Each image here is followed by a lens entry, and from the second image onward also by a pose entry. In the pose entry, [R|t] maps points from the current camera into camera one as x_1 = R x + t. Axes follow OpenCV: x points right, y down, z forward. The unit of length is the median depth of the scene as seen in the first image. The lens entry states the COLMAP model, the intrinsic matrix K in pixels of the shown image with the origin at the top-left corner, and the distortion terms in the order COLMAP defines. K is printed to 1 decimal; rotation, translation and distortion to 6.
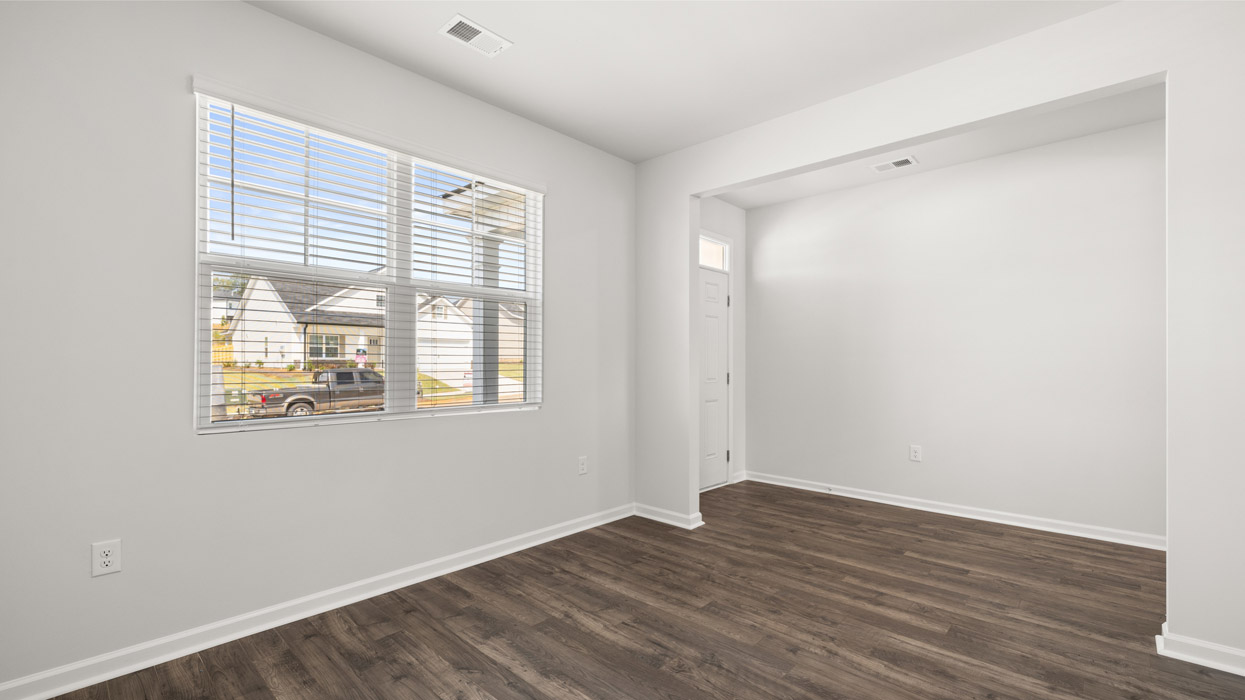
lens RADIAL K [[520.1, 0, 621.2], [0, 520.1, 356.6], [0, 0, 1]] dist [0.002314, 0.000190]
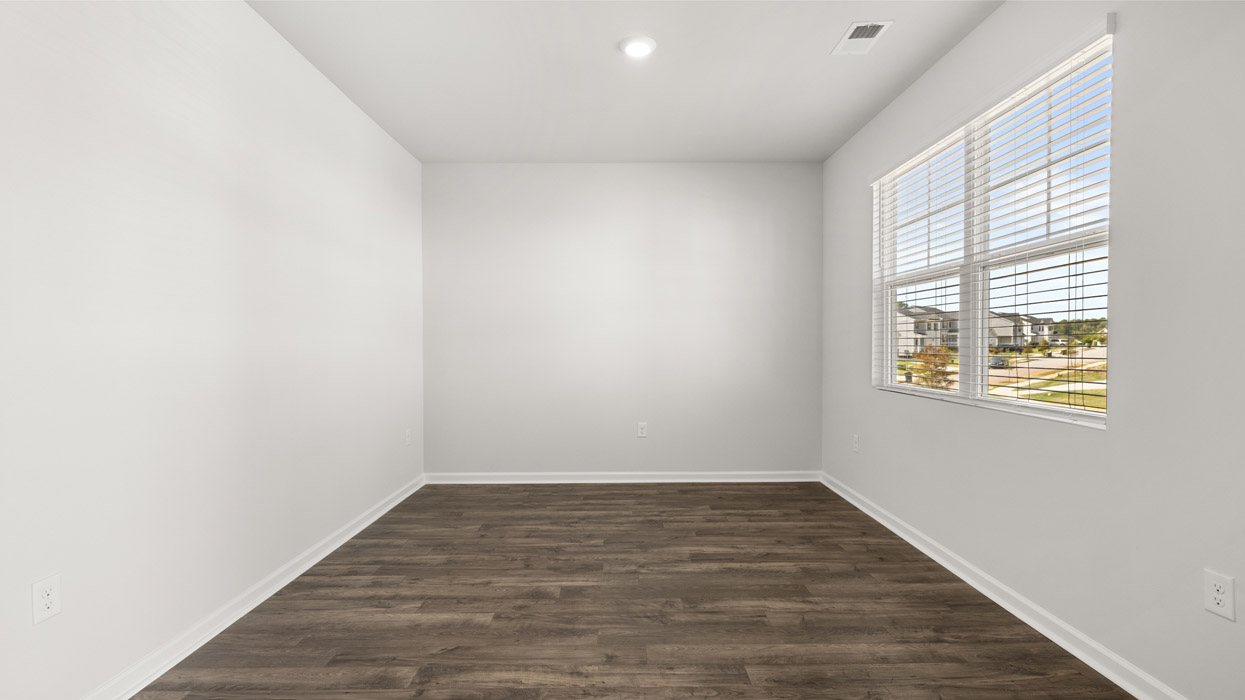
lens RADIAL K [[520.1, 0, 623.7], [0, 520.1, 352.0], [0, 0, 1]] dist [0.002314, 0.000190]
pose [[-0.713051, 0.008234, -0.701064, 0.919272], [0.008241, 0.999960, 0.003363, 0.022410], [0.701064, -0.003379, -0.713090, 1.614295]]
